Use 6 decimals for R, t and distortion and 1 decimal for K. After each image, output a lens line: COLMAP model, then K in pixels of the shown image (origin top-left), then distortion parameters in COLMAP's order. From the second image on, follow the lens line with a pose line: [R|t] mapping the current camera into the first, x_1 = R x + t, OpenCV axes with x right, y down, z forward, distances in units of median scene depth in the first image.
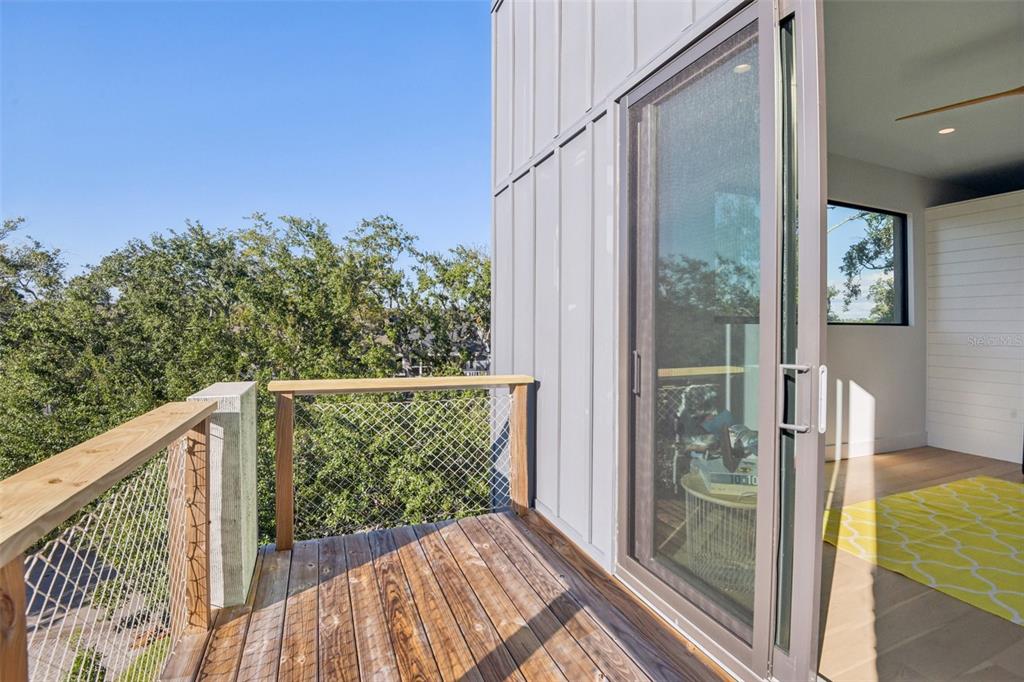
lens RADIAL K [[484.8, 0, 517.0], [0, 484.8, 332.3], [0, 0, 1]] dist [-0.035122, -0.000653]
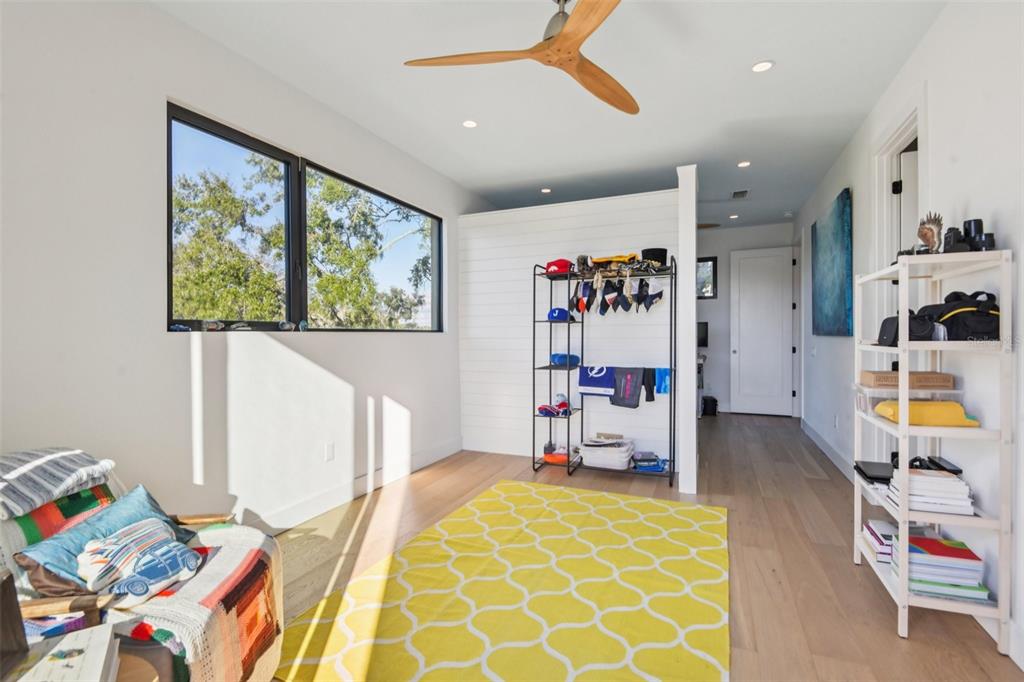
lens RADIAL K [[484.8, 0, 513.4], [0, 484.8, 342.7], [0, 0, 1]] dist [-0.035122, -0.000653]
pose [[0.705177, -0.013540, 0.708902, 0.234182], [0.008143, 0.999906, 0.010998, -0.001569], [-0.708984, -0.001983, 0.705221, 0.205572]]
